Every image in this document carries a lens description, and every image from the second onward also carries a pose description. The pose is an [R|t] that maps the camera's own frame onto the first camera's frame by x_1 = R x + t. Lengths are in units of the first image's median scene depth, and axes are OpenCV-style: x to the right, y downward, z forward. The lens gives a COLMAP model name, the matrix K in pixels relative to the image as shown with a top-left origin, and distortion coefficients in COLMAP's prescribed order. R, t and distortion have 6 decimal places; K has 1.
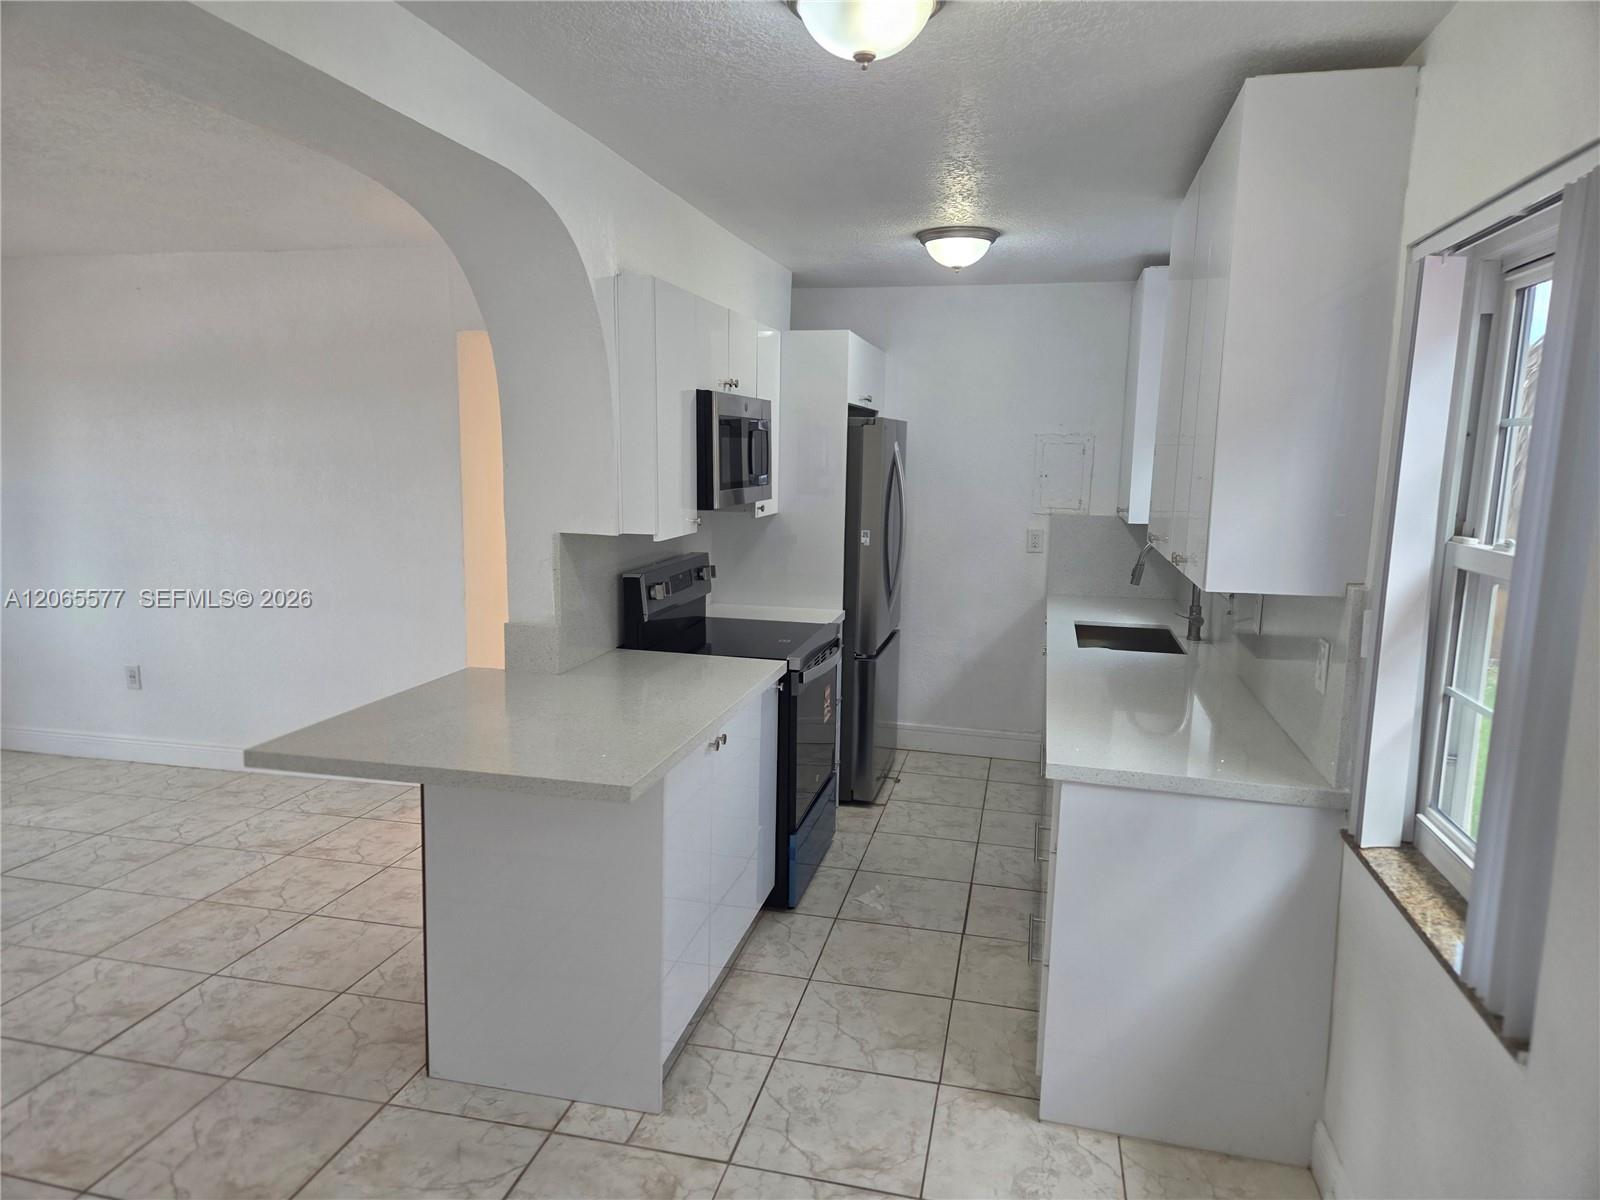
lens RADIAL K [[1074.8, 0, 805.4], [0, 1074.8, 601.9], [0, 0, 1]] dist [0.091990, -0.084777]
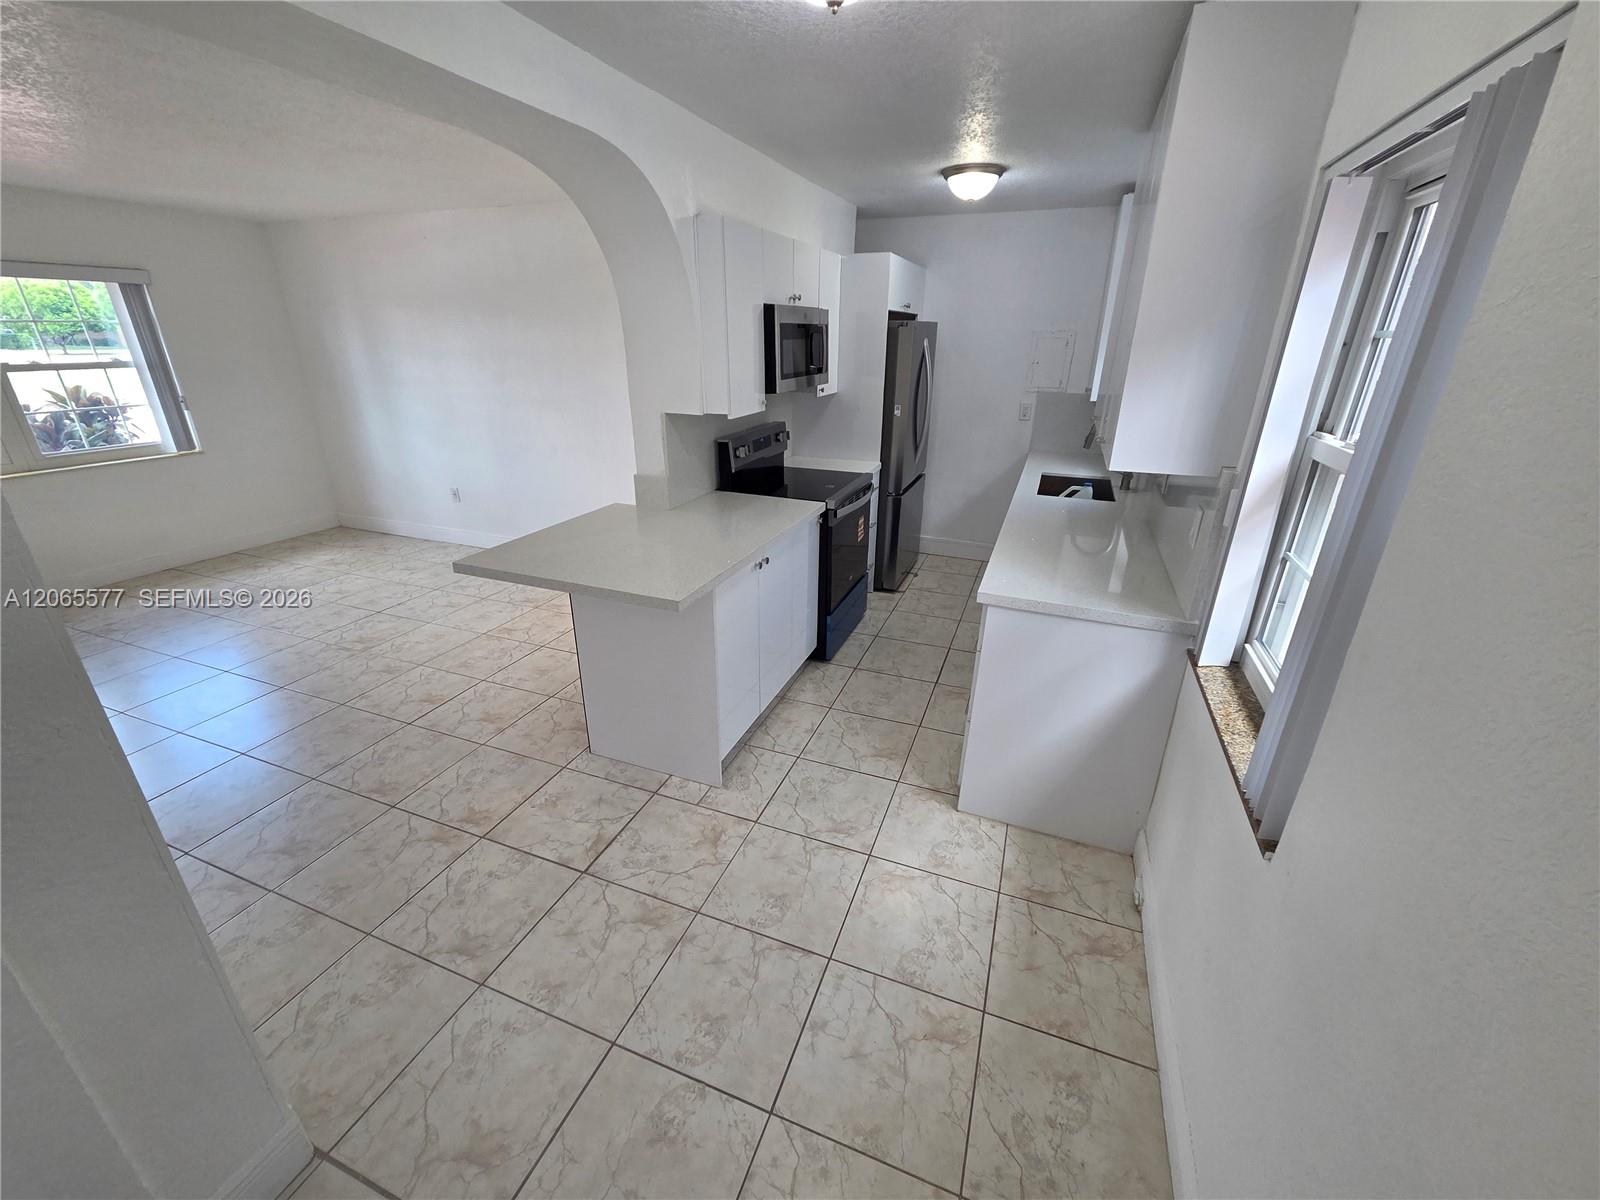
lens RADIAL K [[661.8, 0, 802.5], [0, 661.8, 606.2], [0, 0, 1]] dist [0.002292, -0.000302]
pose [[0.989717, 0.045634, -0.135567, 0.088263], [-0.011144, 0.969465, 0.244975, -0.031391], [0.142606, -0.240945, 0.960005, 0.105305]]
